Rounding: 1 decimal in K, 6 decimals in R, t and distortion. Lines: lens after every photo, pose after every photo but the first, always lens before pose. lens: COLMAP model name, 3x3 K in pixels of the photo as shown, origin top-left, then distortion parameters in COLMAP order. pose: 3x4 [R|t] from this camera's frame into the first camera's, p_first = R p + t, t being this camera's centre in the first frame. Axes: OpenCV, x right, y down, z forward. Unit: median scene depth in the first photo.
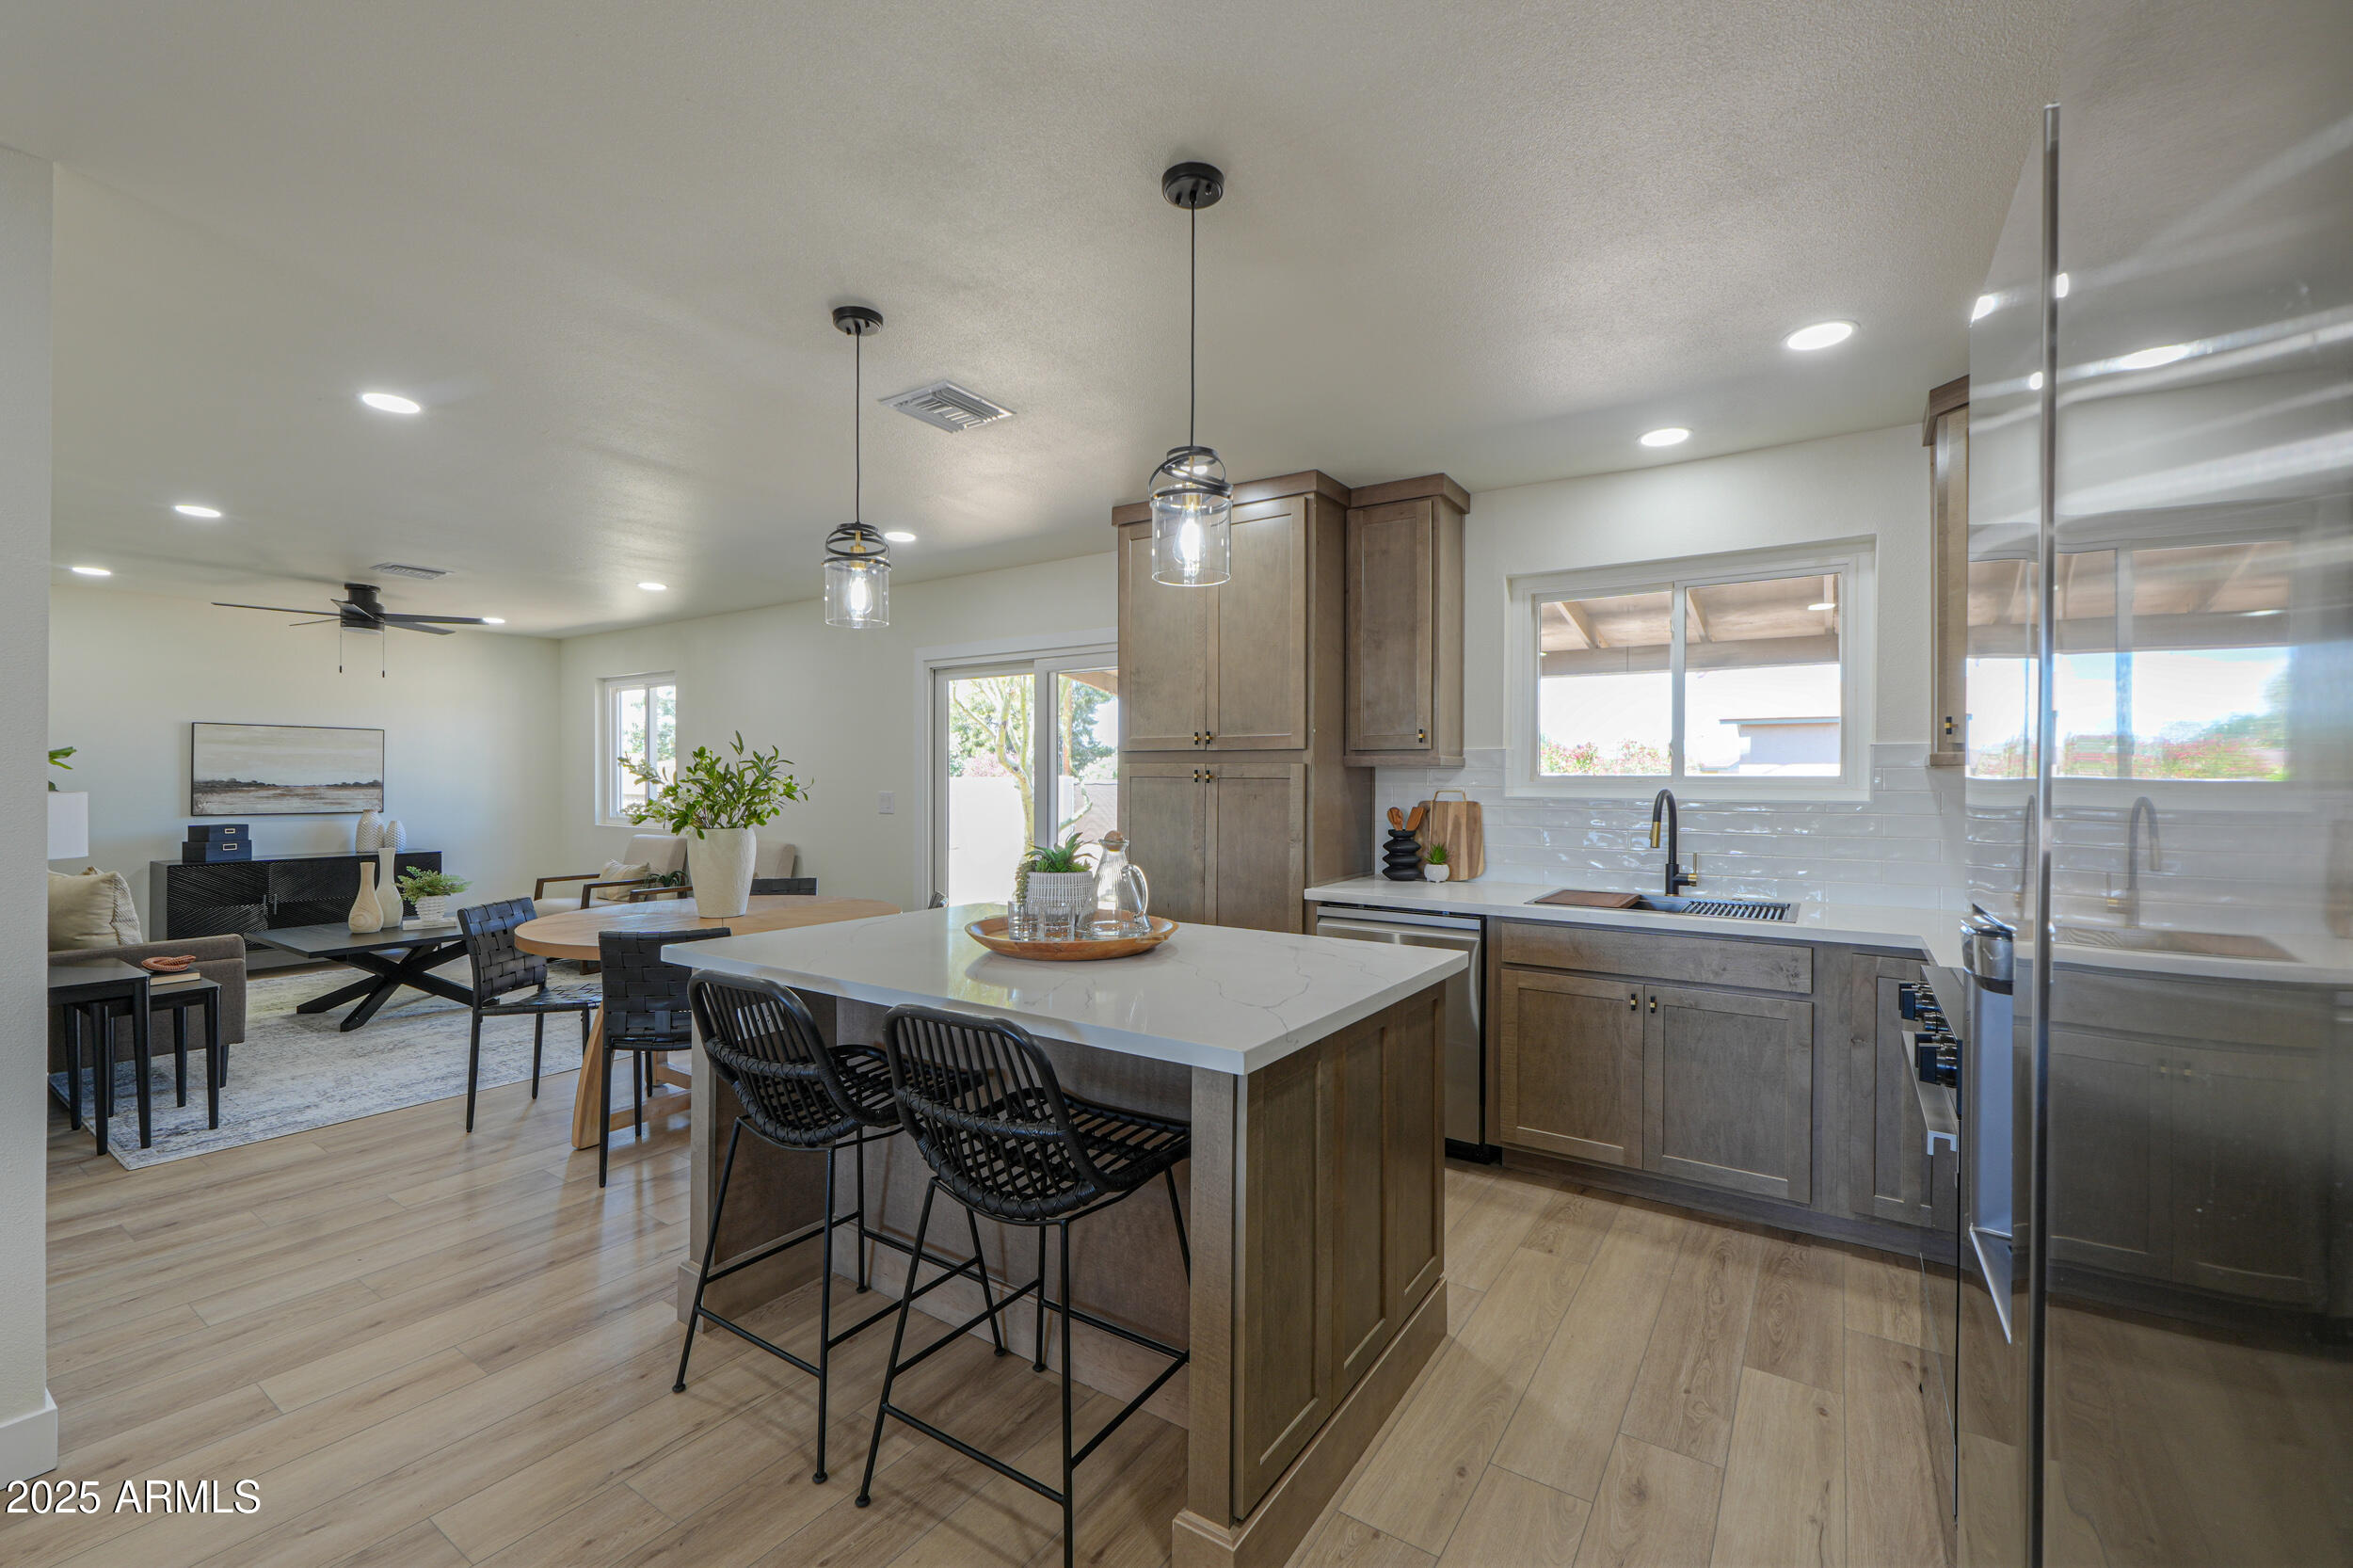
lens RADIAL K [[978.3, 0, 1174.8], [0, 978.3, 780.7], [0, 0, 1]] dist [-0.004861, -0.000524]
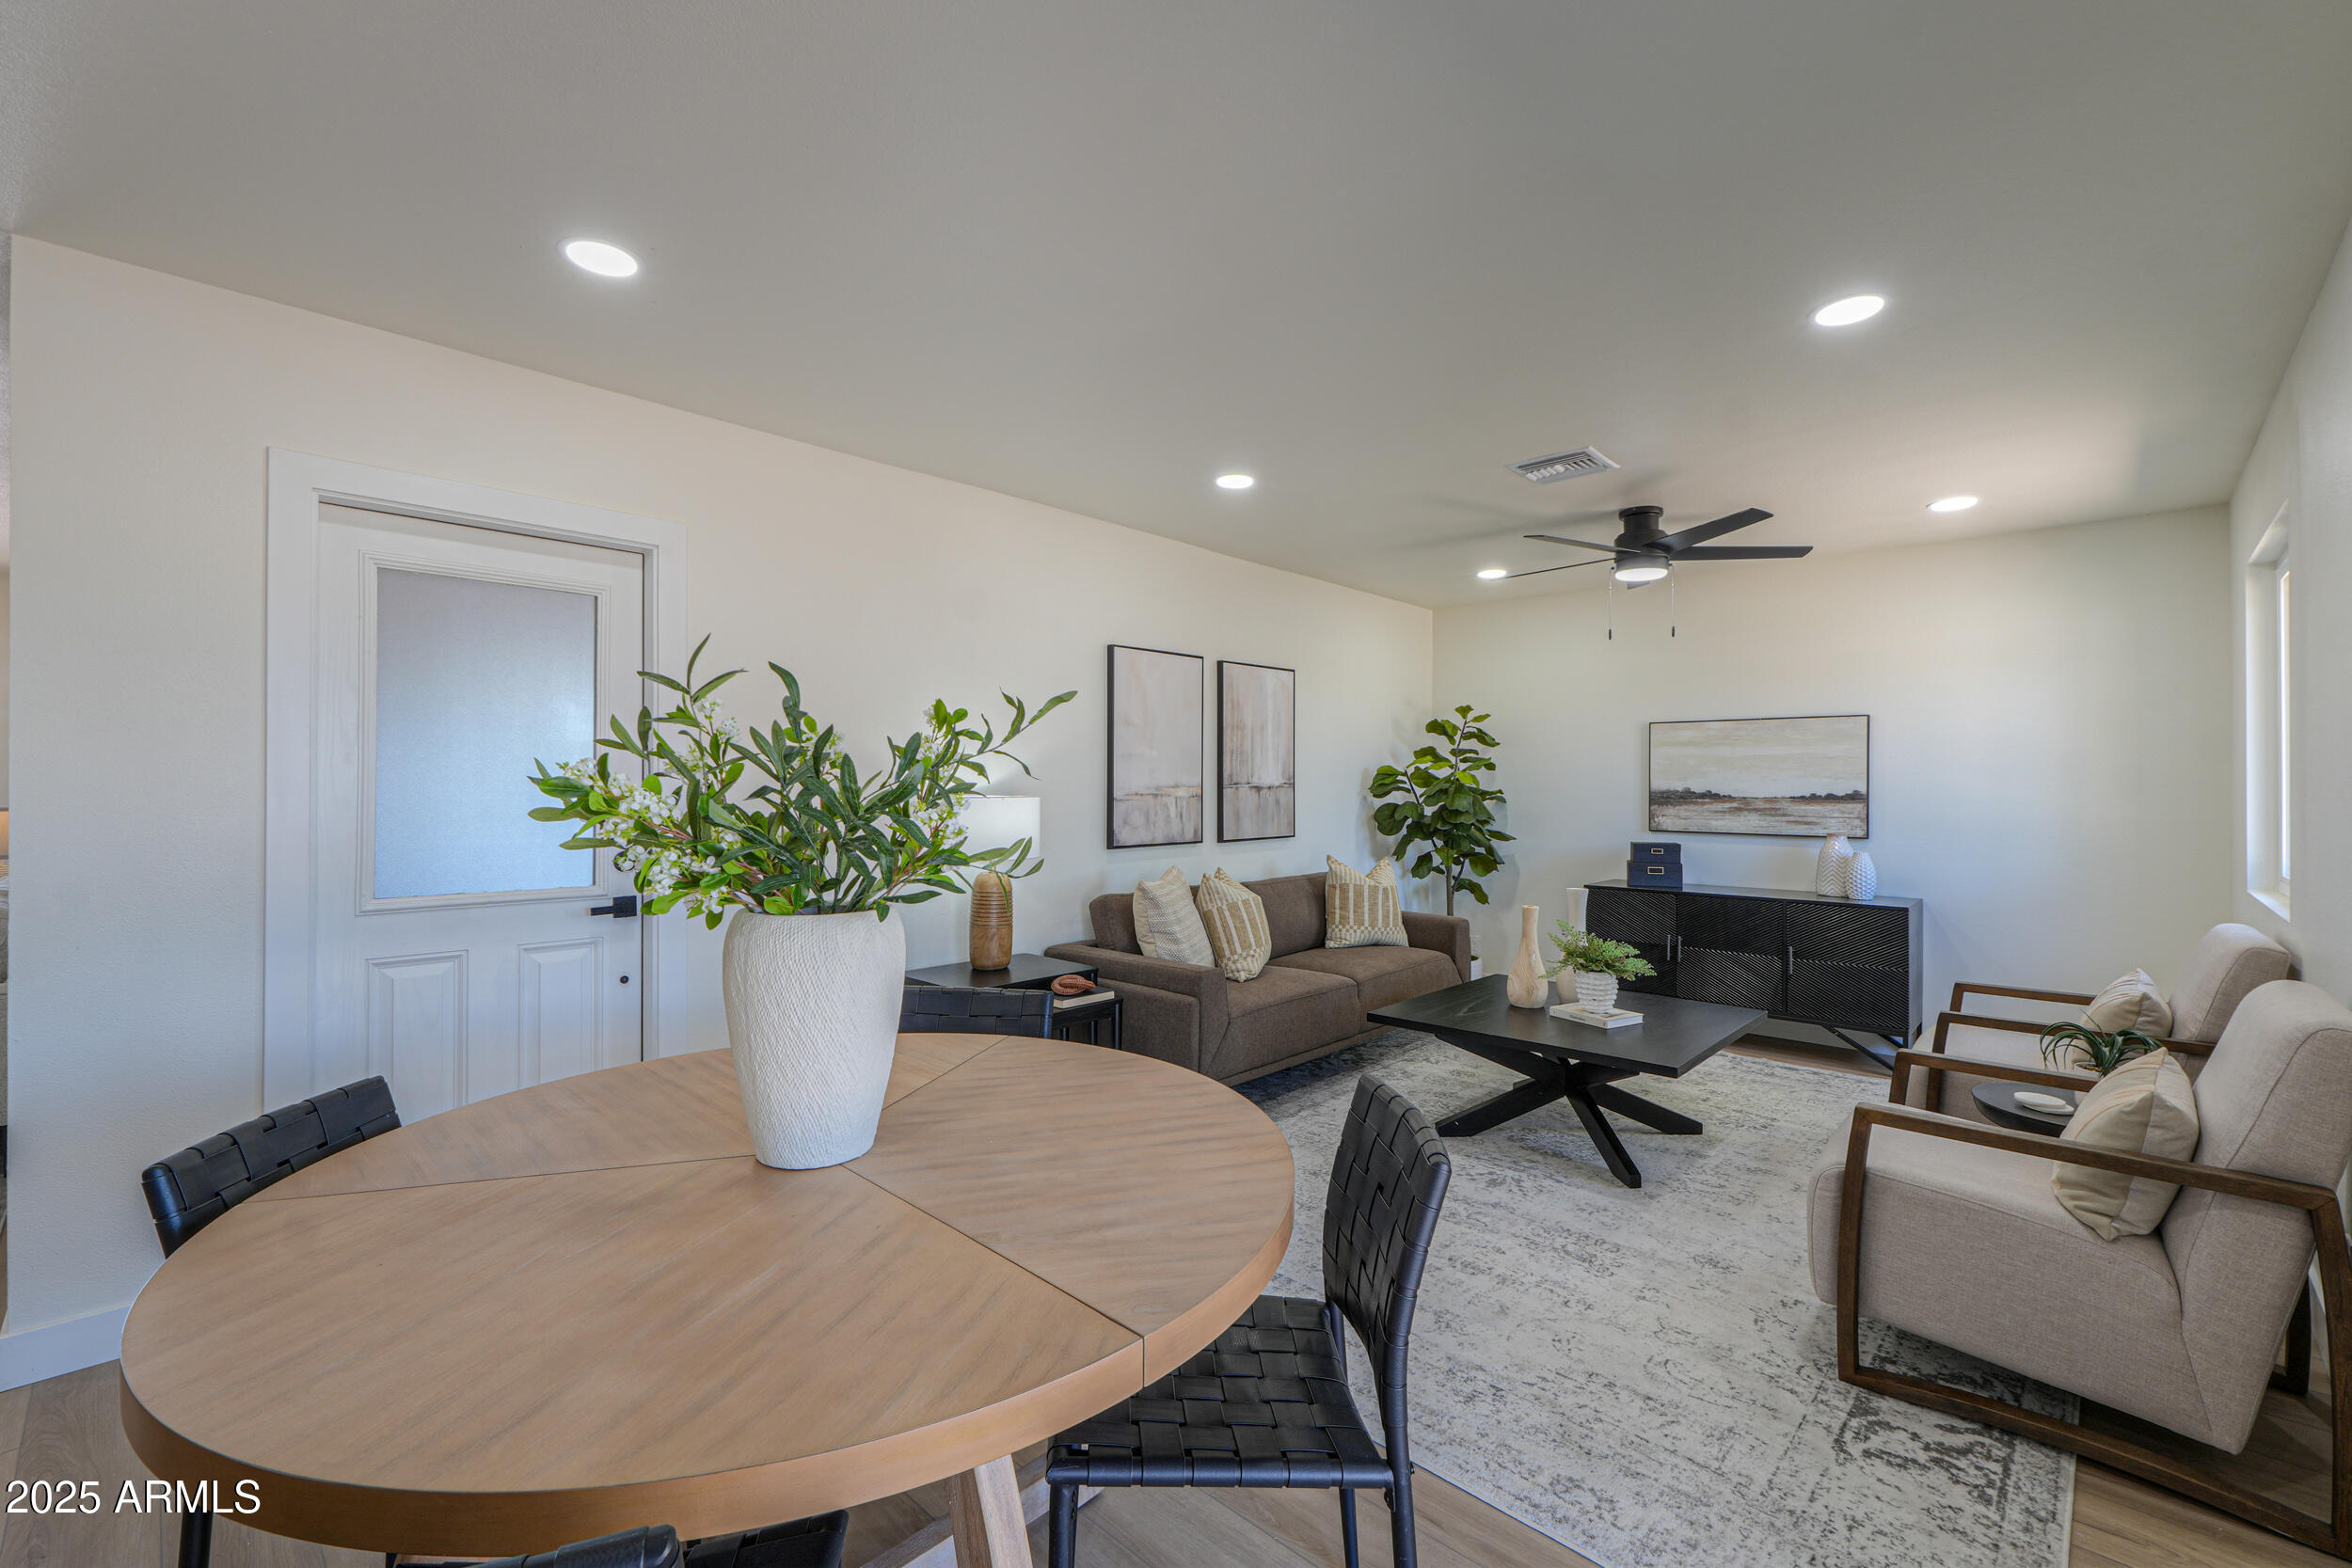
lens RADIAL K [[977.8, 0, 1174.3], [0, 977.8, 780.7], [0, 0, 1]] dist [-0.004861, -0.000524]
pose [[-0.176252, -0.010013, -0.984294, -0.123048], [-0.007242, 0.999934, -0.008875, 0.003502], [0.984319, 0.005564, -0.176312, 1.118573]]
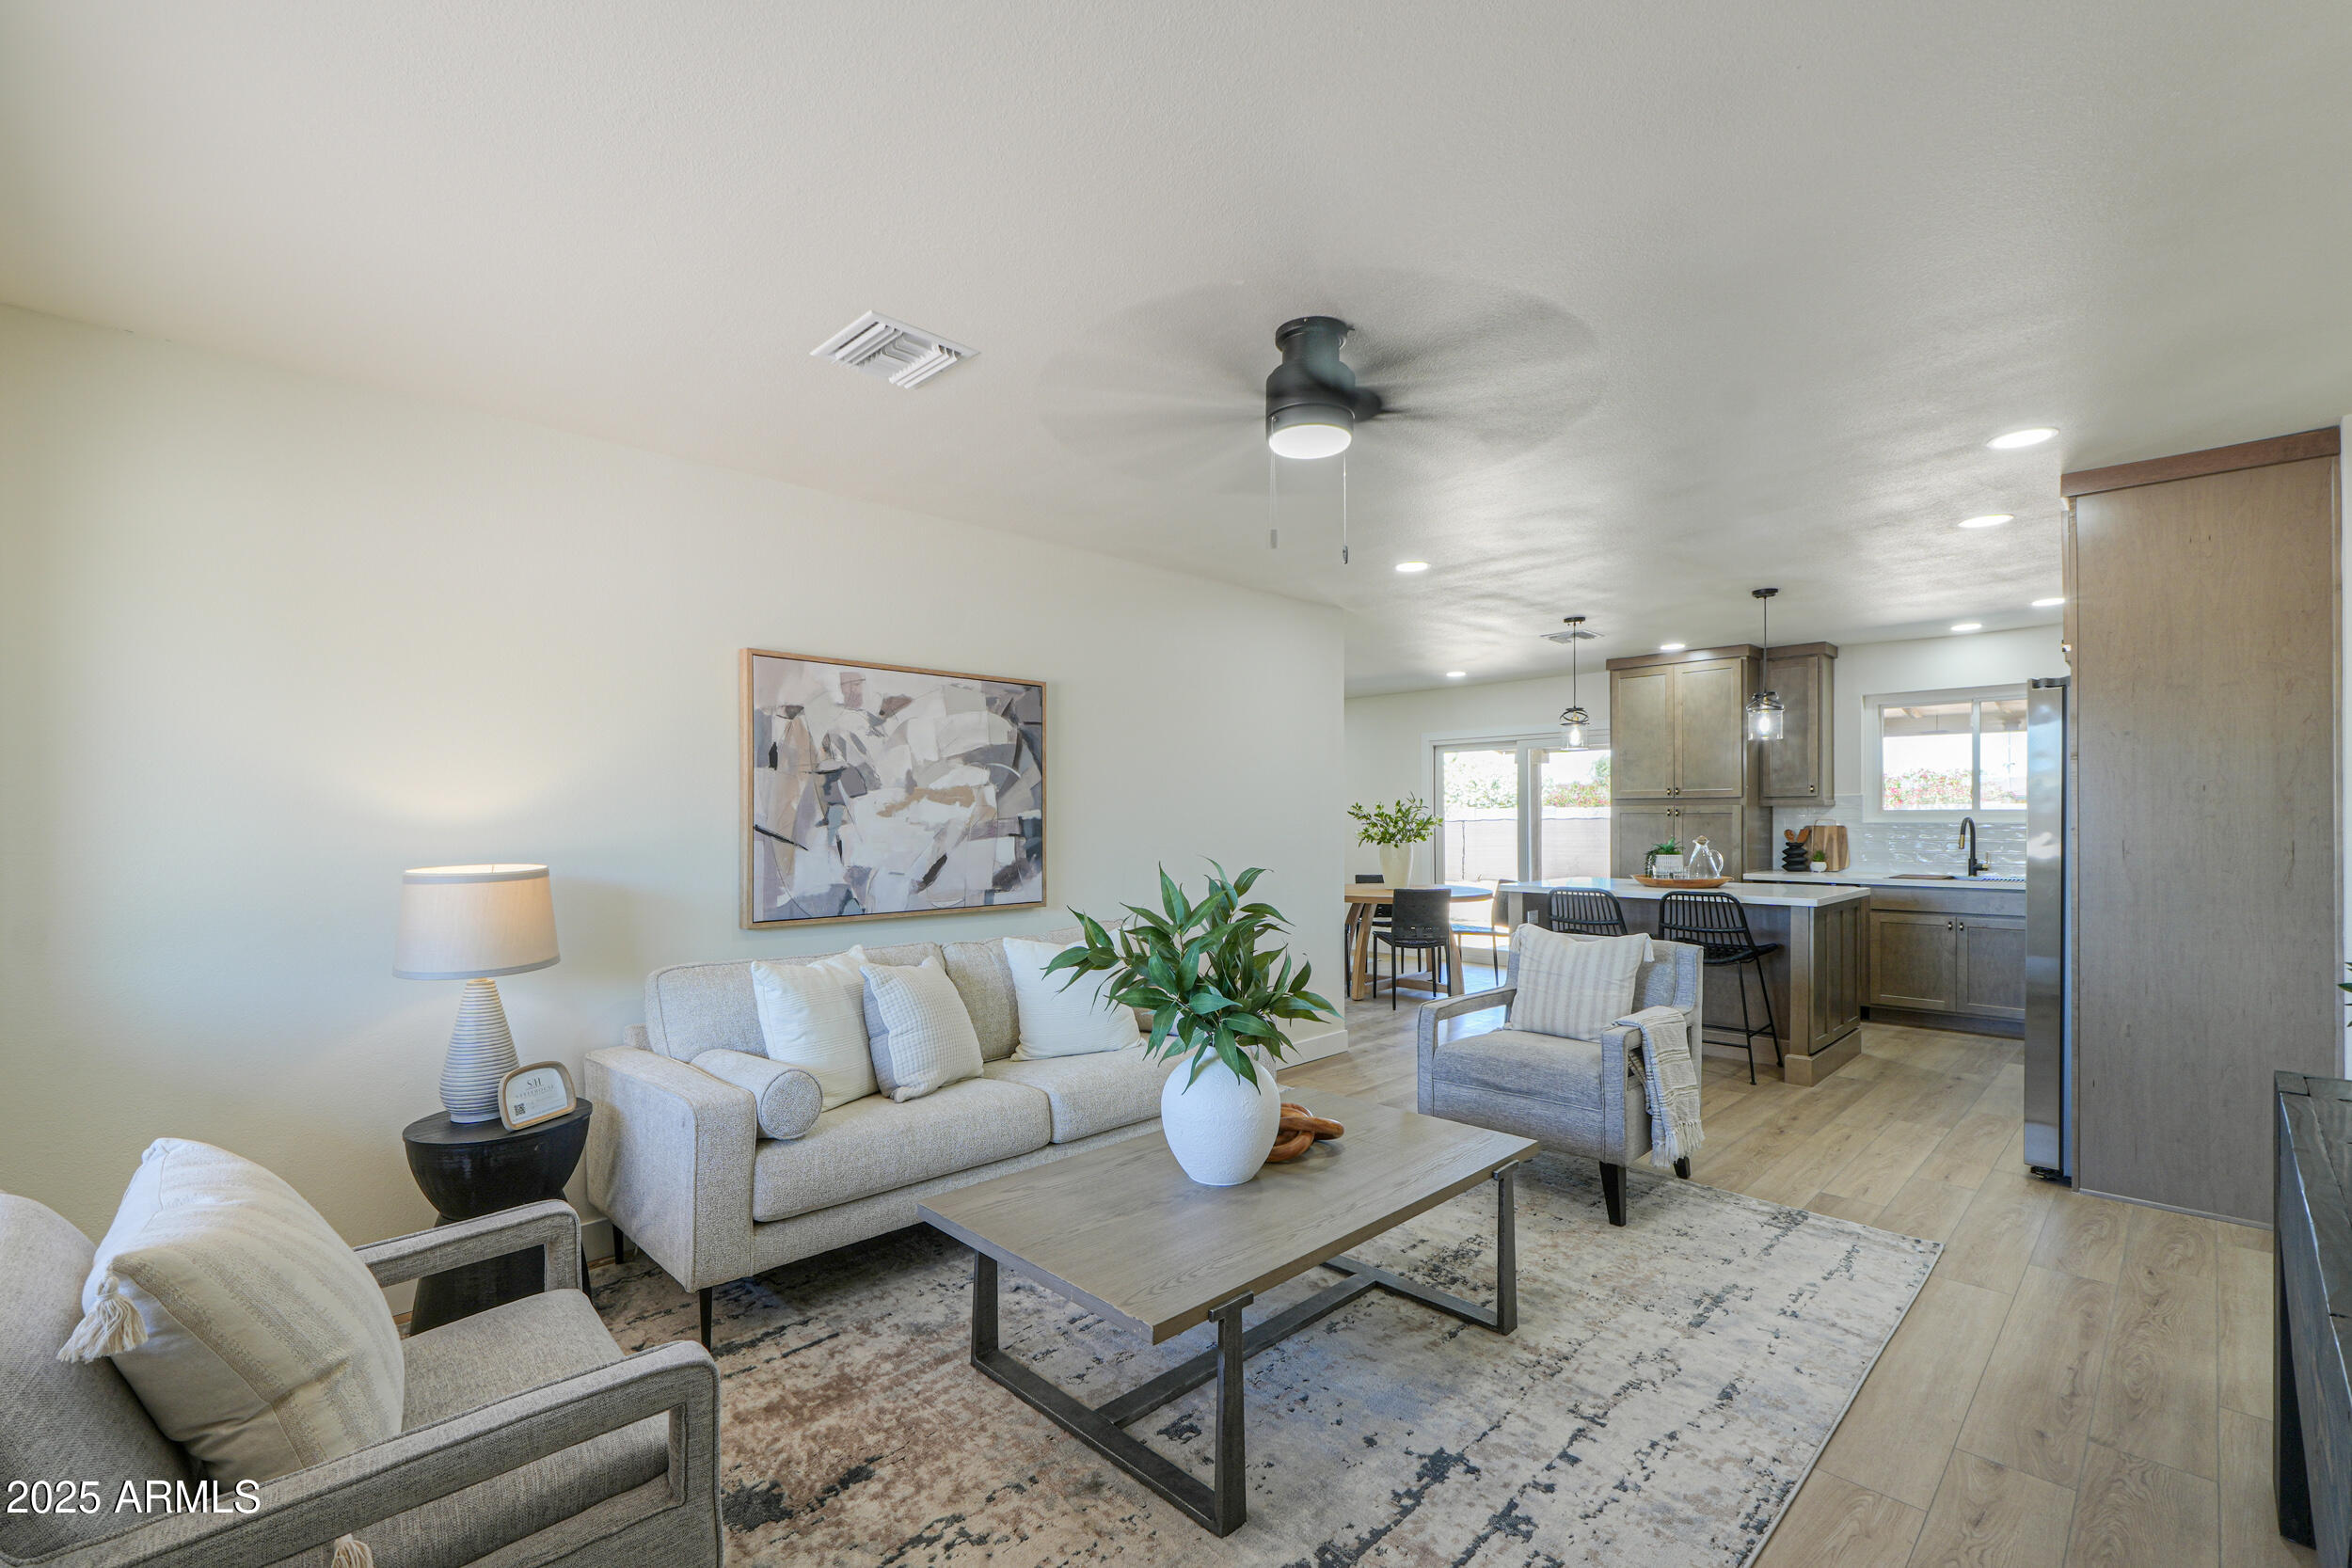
lens RADIAL K [[1021.0, 0, 1159.4], [0, 1021.0, 825.5], [0, 0, 1]] dist [-0.001613, -0.000135]
pose [[0.979167, -0.009506, -0.202835, -0.478637], [0.010353, 0.999942, 0.003118, 0.003031], [0.202793, -0.005153, 0.979208, -0.950332]]
